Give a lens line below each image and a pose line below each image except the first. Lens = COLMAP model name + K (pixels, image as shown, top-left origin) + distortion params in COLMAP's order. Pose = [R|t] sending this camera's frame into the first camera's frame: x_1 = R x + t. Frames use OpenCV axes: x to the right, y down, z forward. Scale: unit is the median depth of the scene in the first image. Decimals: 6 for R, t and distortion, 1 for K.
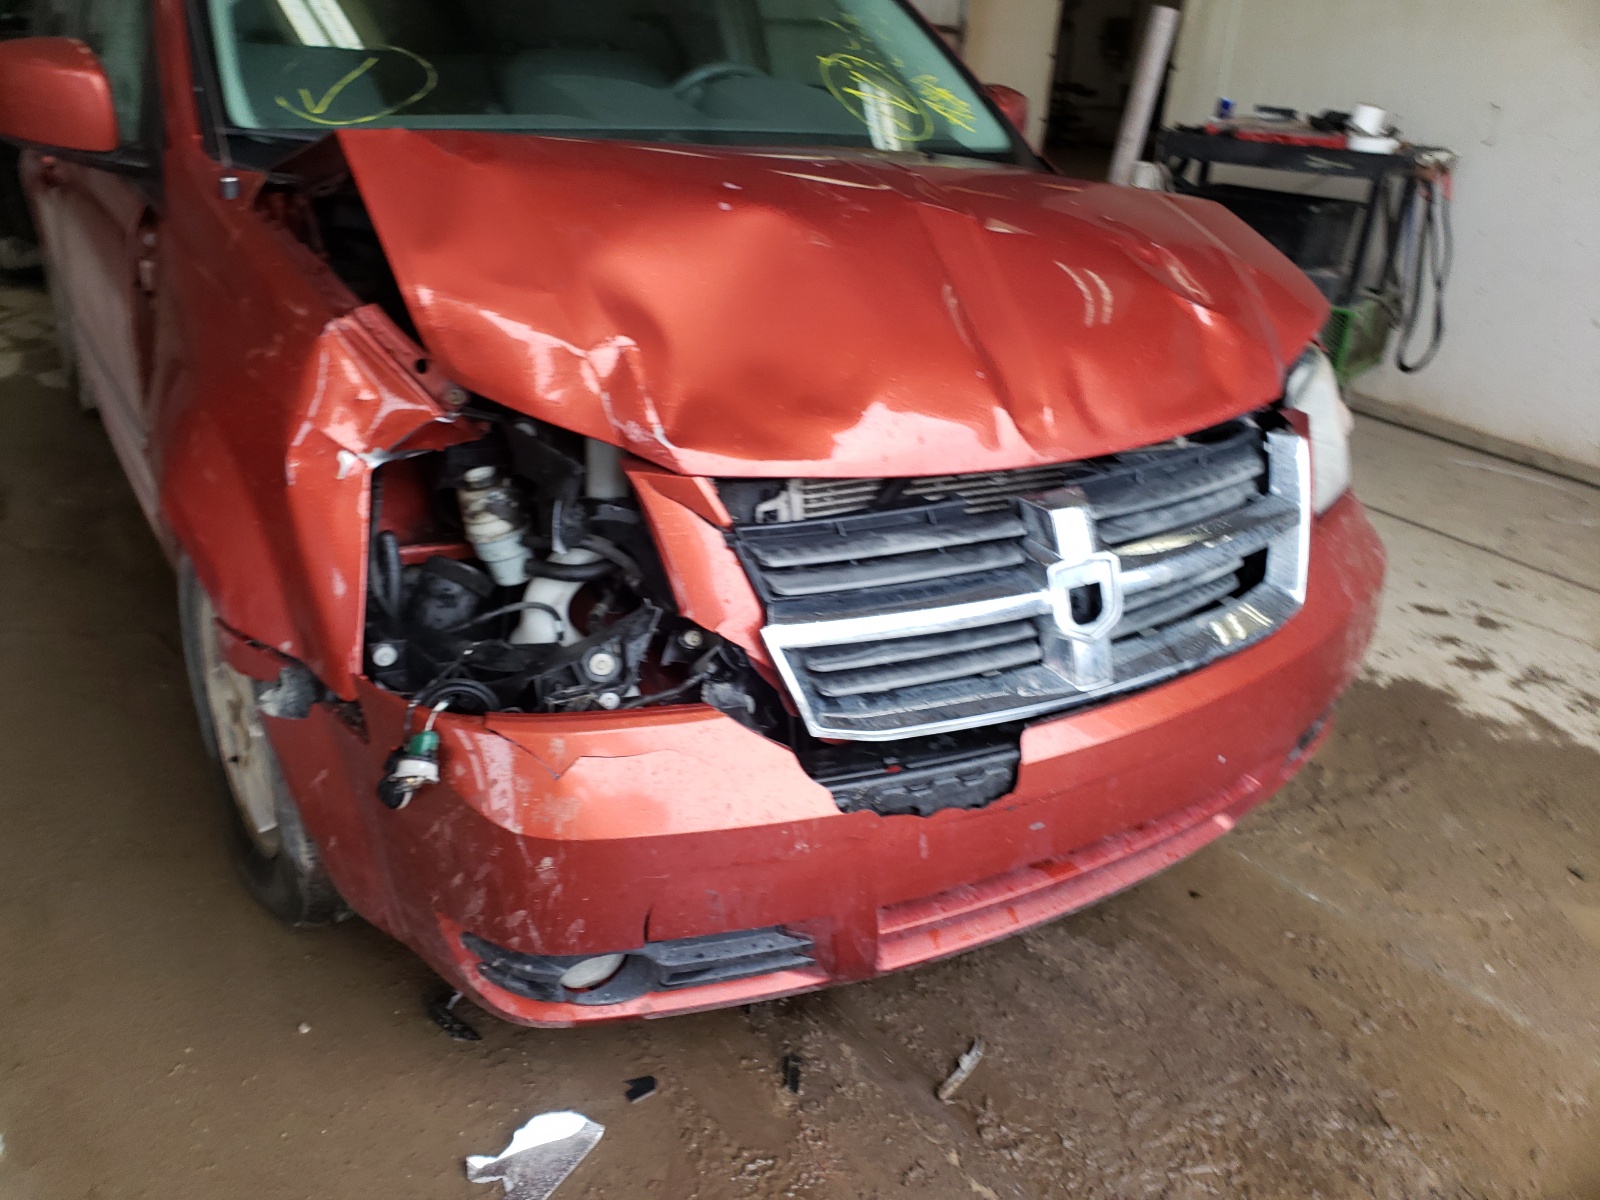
lens RADIAL K [[1207.9, 0, 799.9], [0, 1207.9, 555.2], [0, 0, 1]] dist [0.027457, -0.002894]
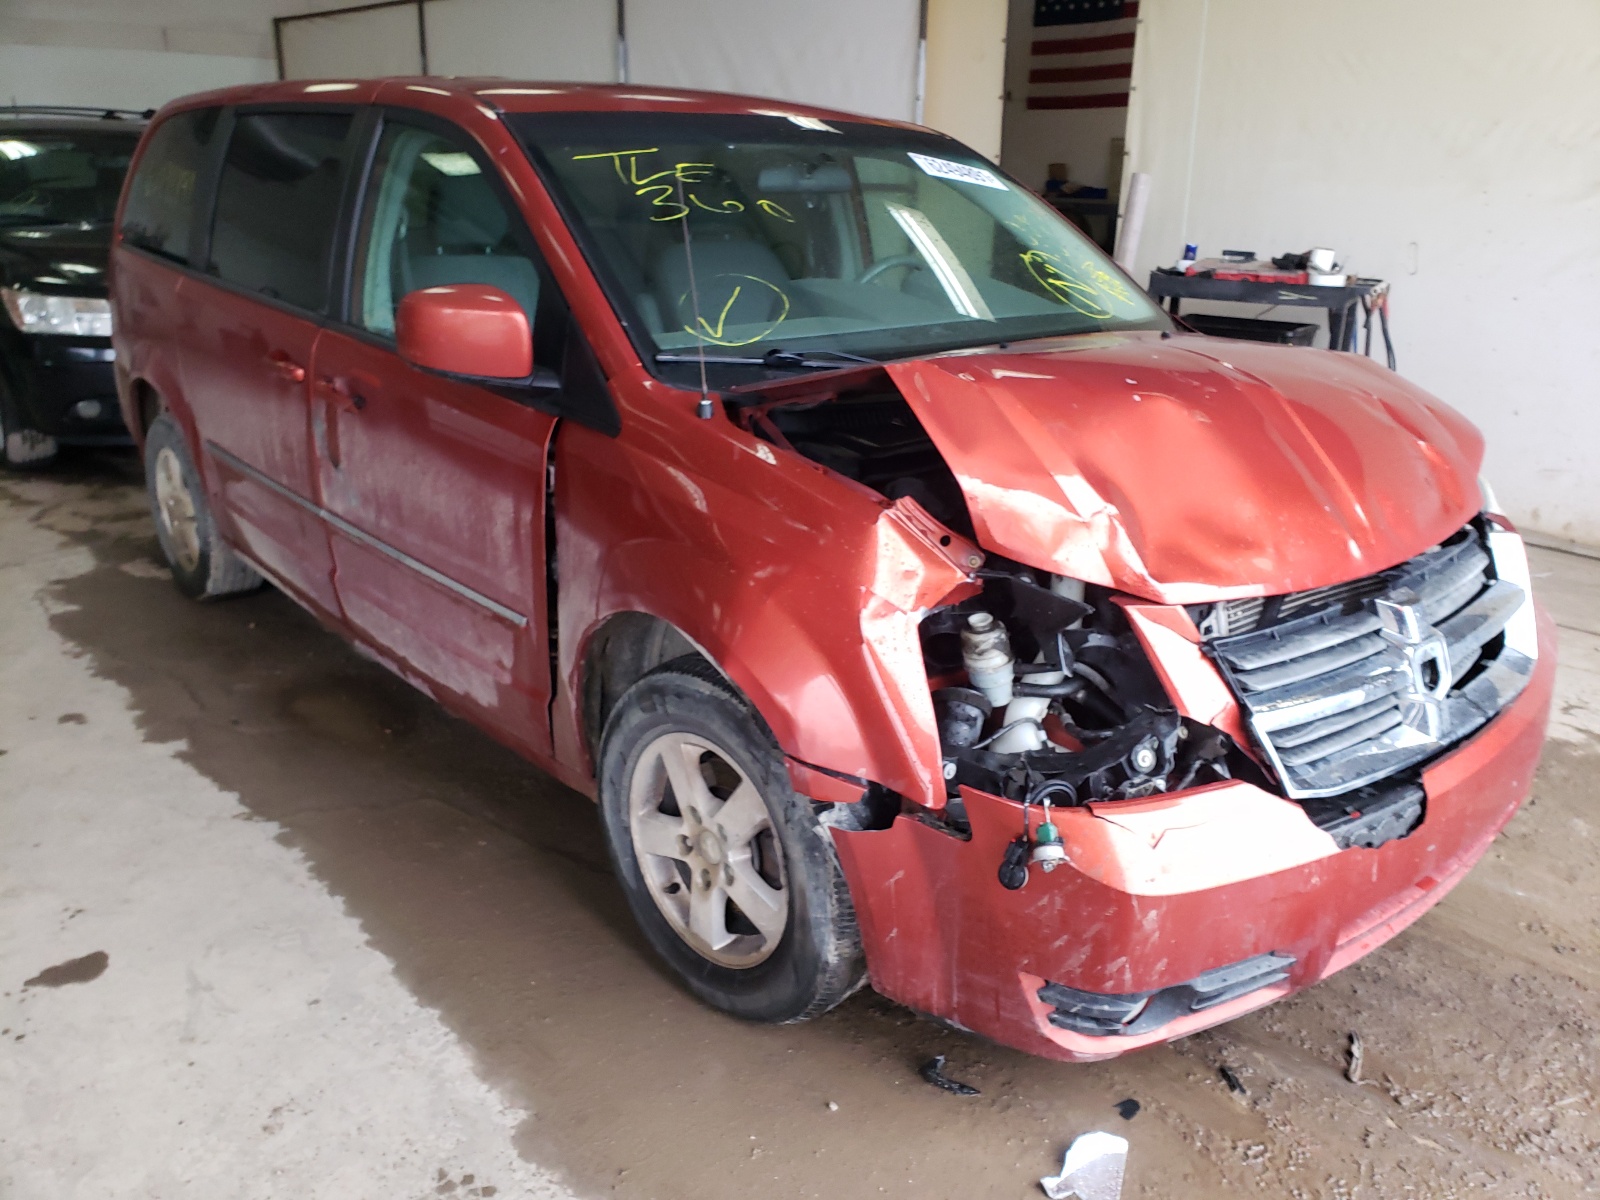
lens RADIAL K [[1221.6, 0, 800.1], [0, 1221.6, 596.6], [0, 0, 1]] dist [0.054126, -0.003776]
pose [[0.979786, -0.090419, 0.178451, -0.675660], [0.100235, 0.993864, -0.046760, -0.050592], [-0.173128, 0.063702, 0.982837, -0.209888]]
